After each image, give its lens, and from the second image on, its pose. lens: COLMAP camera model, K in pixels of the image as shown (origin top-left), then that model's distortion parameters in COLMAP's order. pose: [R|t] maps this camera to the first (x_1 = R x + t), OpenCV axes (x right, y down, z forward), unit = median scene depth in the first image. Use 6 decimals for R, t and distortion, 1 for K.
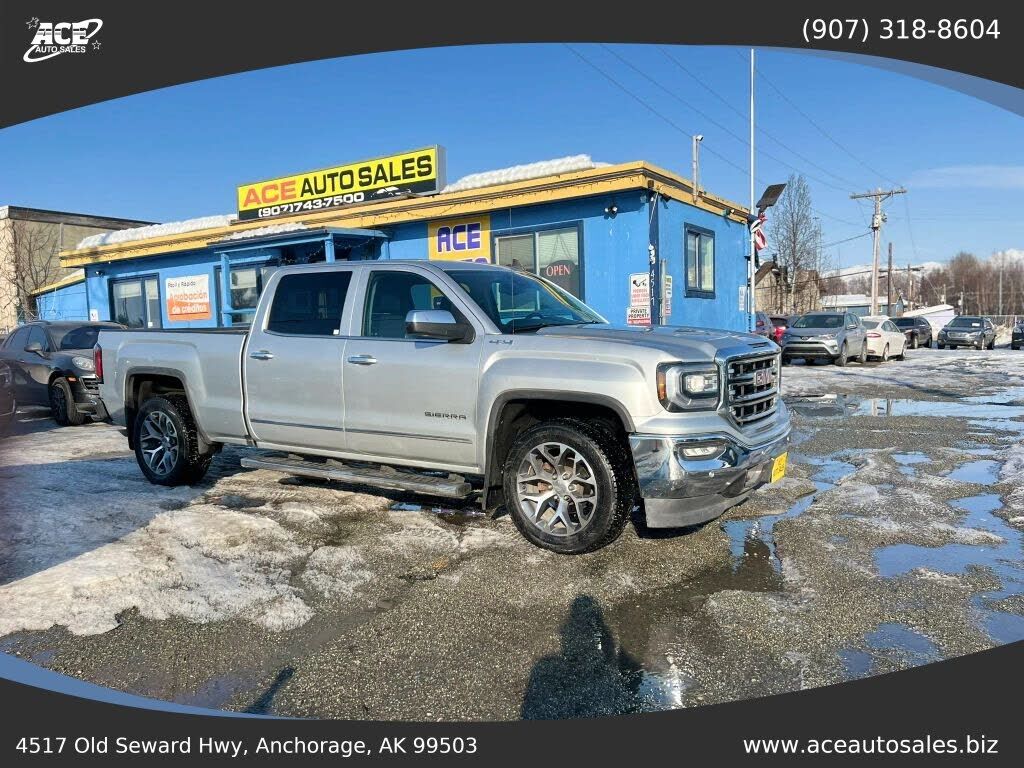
lens RADIAL K [[763.8, 0, 507.0], [0, 763.8, 390.1], [0, 0, 1]] dist [0.044392, -0.048633]
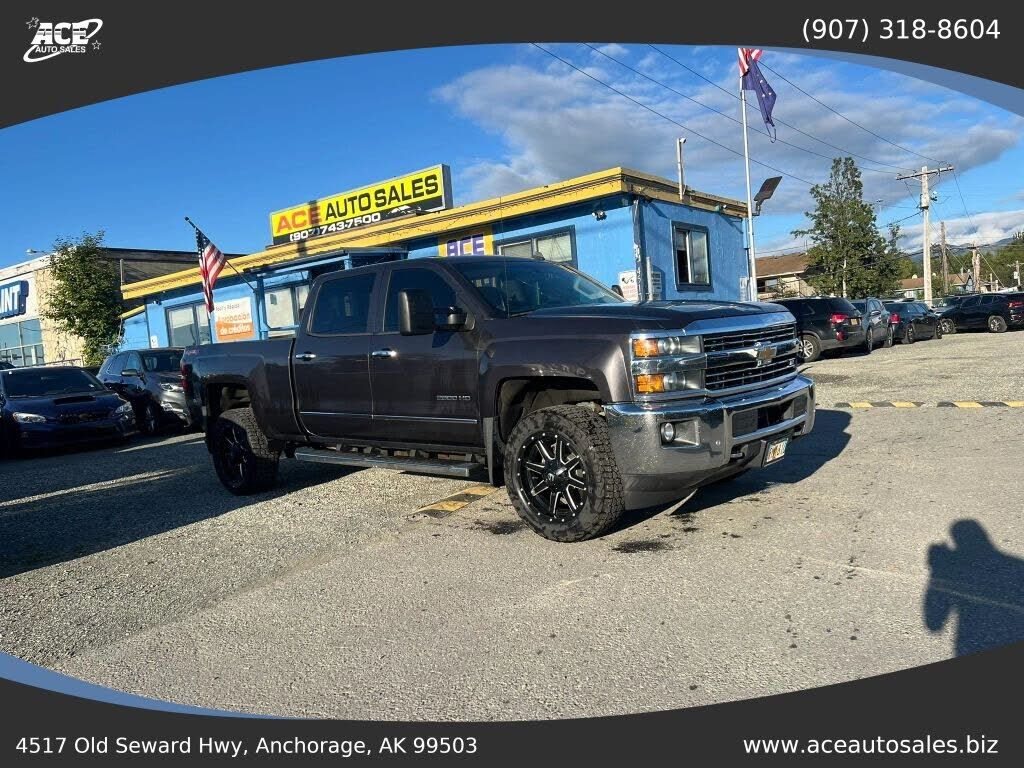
lens RADIAL K [[763.8, 0, 510.0], [0, 763.8, 391.9], [0, 0, 1]] dist [0.044392, -0.048633]
pose [[0.995508, -0.051072, -0.079719, 0.070591], [0.050623, 0.998689, -0.007641, 0.013533], [0.080005, 0.003571, 0.996788, -0.067448]]
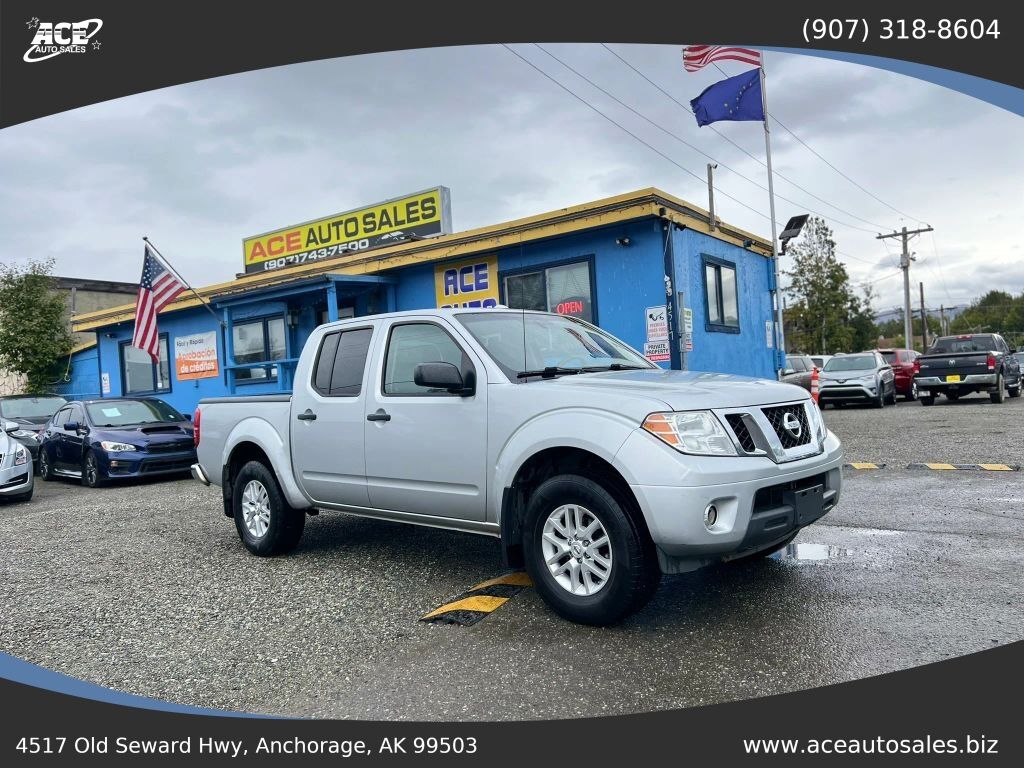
lens RADIAL K [[763.8, 0, 513.7], [0, 763.8, 390.9], [0, 0, 1]] dist [0.044392, -0.048633]
pose [[0.998895, -0.034605, -0.031814, 0.020940], [0.032163, 0.996716, -0.074311, 0.011631], [0.034281, 0.073206, 0.996728, 0.055185]]
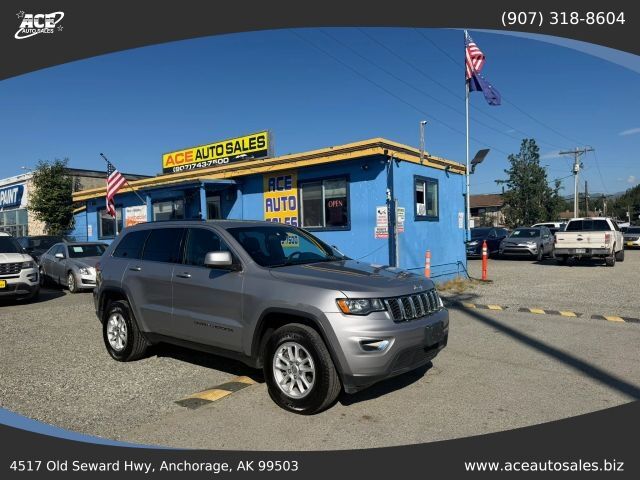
lens RADIAL K [[447.5, 0, 320.6], [0, 447.5, 238.2], [0, 0, 1]] dist [0.048967, -0.066698]
pose [[0.995725, 0.004755, -0.092244, 0.107624], [-0.010591, 0.997965, -0.062873, -0.020592], [0.091757, 0.063581, 0.993750, 0.048124]]
